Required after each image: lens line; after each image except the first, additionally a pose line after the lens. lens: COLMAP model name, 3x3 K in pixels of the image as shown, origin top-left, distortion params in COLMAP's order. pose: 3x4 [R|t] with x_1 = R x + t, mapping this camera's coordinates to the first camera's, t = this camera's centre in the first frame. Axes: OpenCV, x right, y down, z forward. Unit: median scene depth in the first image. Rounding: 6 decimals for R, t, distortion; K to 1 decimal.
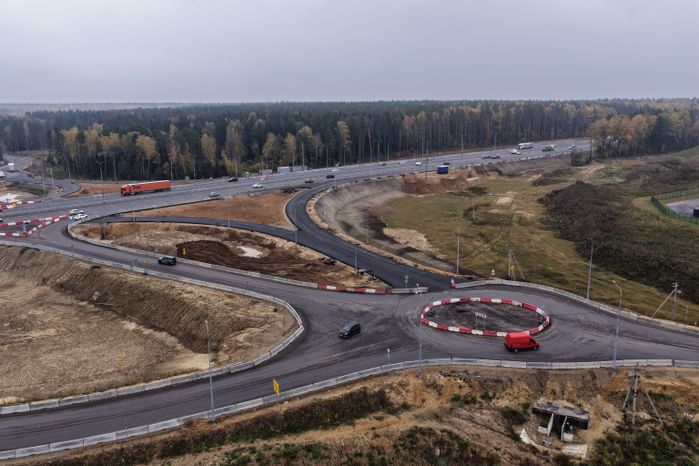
lens RADIAL K [[569.7, 0, 350.6], [0, 569.7, 234.1], [0, 0, 1]] dist [-0.009533, 0.018860]
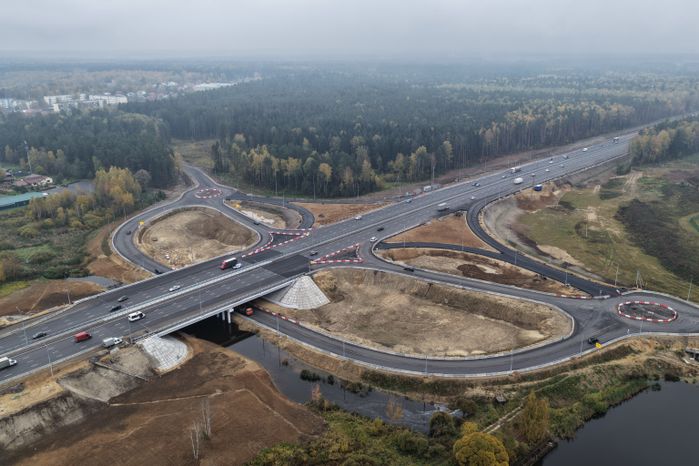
lens RADIAL K [[569.7, 0, 348.6], [0, 569.7, 231.6], [0, 0, 1]] dist [-0.009533, 0.018860]
pose [[0.999422, -0.013469, 0.031225, -0.821190], [0.010530, 0.995662, 0.092448, -0.318183], [-0.032335, -0.092066, 0.995228, -0.961046]]
